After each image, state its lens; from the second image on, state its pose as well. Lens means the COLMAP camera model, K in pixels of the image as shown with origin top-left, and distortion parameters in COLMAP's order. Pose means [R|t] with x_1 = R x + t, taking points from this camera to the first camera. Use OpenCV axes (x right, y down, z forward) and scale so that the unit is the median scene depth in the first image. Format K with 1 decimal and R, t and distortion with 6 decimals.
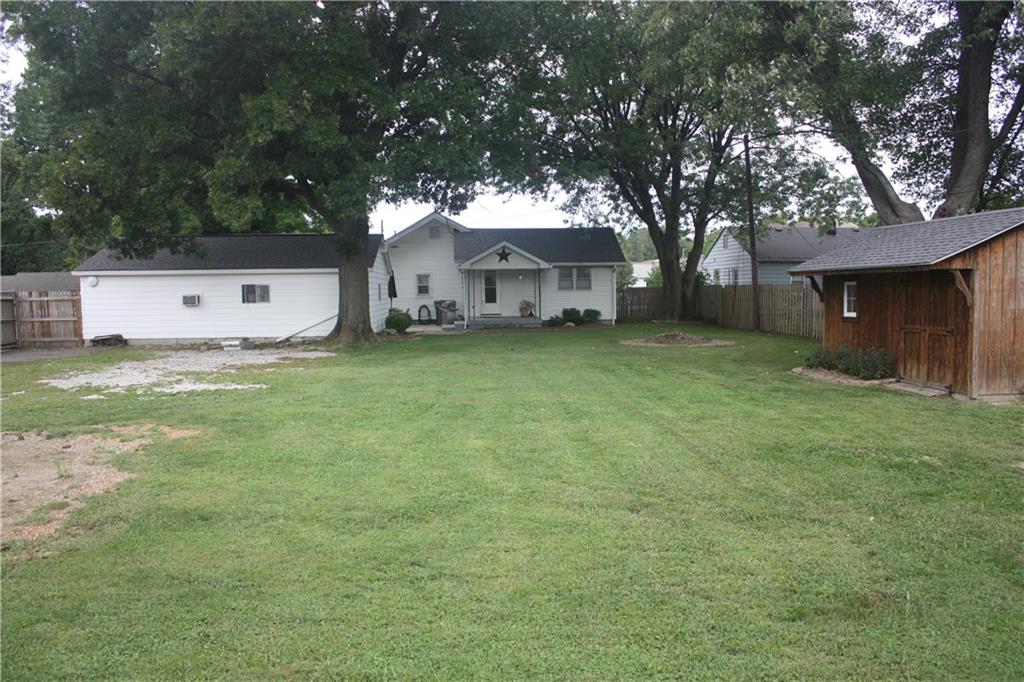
lens RADIAL K [[863.8, 0, 511.4], [0, 863.8, 351.4], [0, 0, 1]] dist [-0.160280, 0.140863]
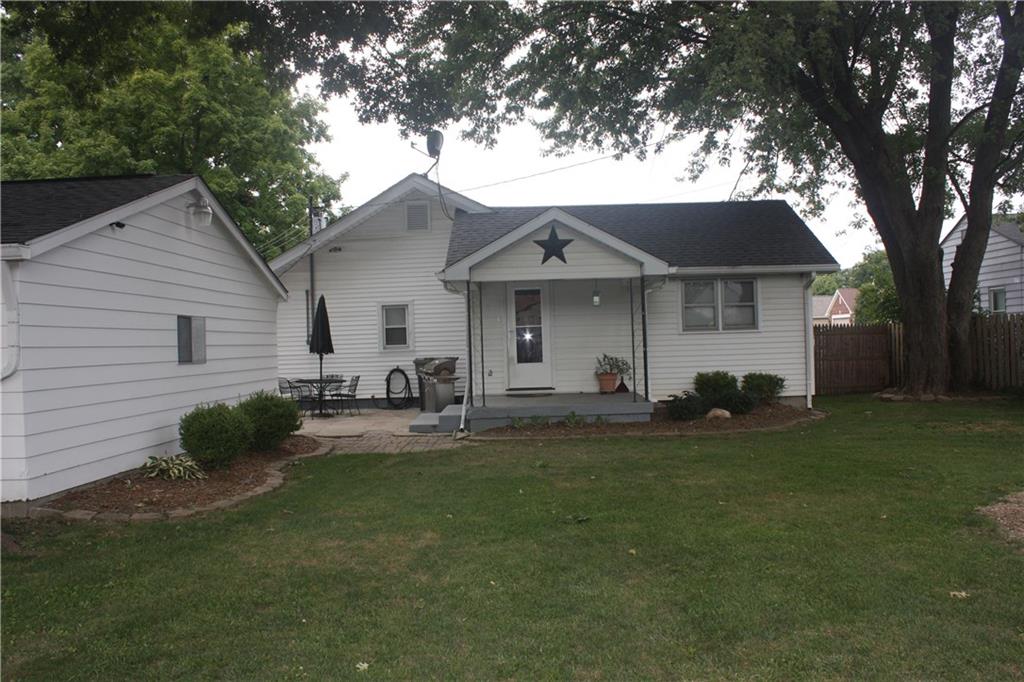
lens RADIAL K [[863.8, 0, 511.4], [0, 863.8, 351.4], [0, 0, 1]] dist [-0.160280, 0.140863]
pose [[0.996085, -0.016397, -0.086865, 0.004864], [0.011155, 0.998106, -0.060491, -0.033213], [0.087693, 0.059285, 0.994382, 0.527498]]
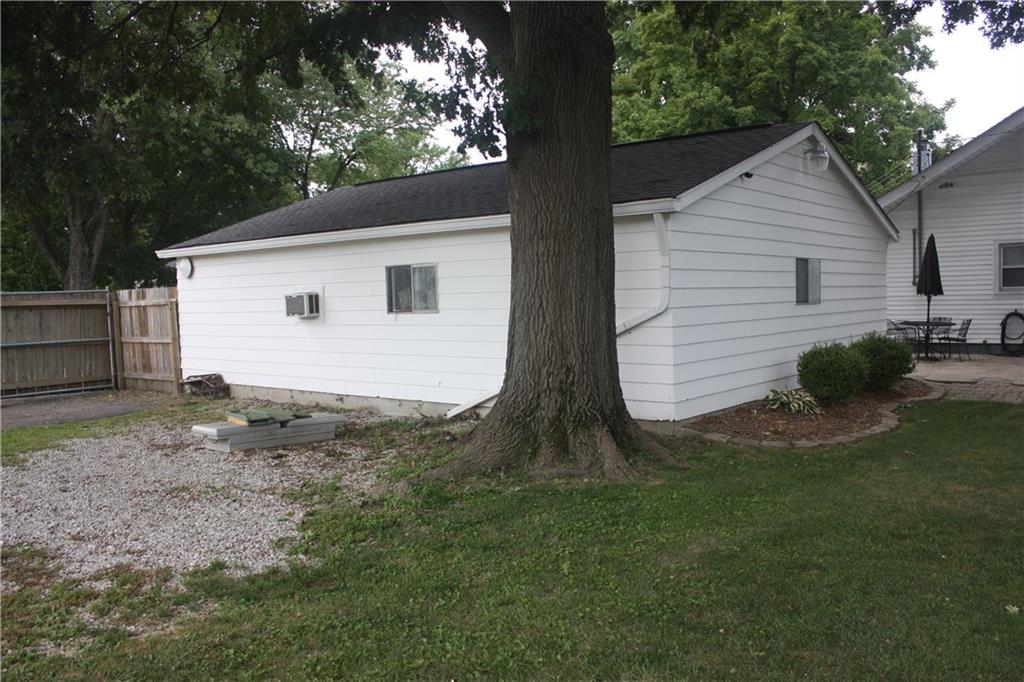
lens RADIAL K [[863.8, 0, 511.4], [0, 863.8, 351.4], [0, 0, 1]] dist [-0.160280, 0.140863]
pose [[0.733864, 0.036378, -0.678322, -0.000675], [-0.031815, 0.999310, 0.019172, -0.033266], [0.678551, 0.007512, 0.734515, 0.511288]]
